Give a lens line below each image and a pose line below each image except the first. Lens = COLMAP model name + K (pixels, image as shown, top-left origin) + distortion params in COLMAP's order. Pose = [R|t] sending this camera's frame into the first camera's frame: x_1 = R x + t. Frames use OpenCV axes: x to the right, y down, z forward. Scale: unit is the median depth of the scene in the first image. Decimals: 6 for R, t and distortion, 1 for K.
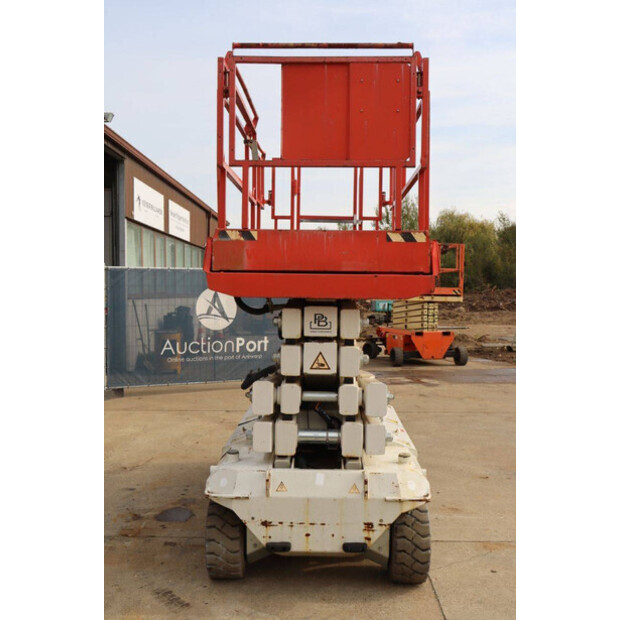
lens RADIAL K [[682.6, 0, 306.1], [0, 682.6, 308.8], [0, 0, 1]] dist [0.001582, 0.000000]
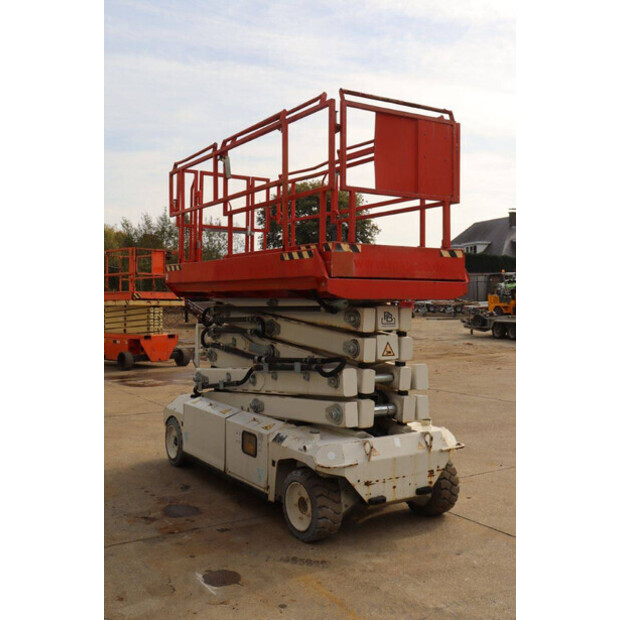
lens RADIAL K [[682.6, 0, 311.4], [0, 682.6, 307.0], [0, 0, 1]] dist [0.001582, 0.000000]
pose [[0.833428, -0.013428, 0.552464, -0.789486], [0.019038, 0.999809, -0.004420, 0.001203], [-0.552299, 0.014201, 0.833525, 0.027548]]
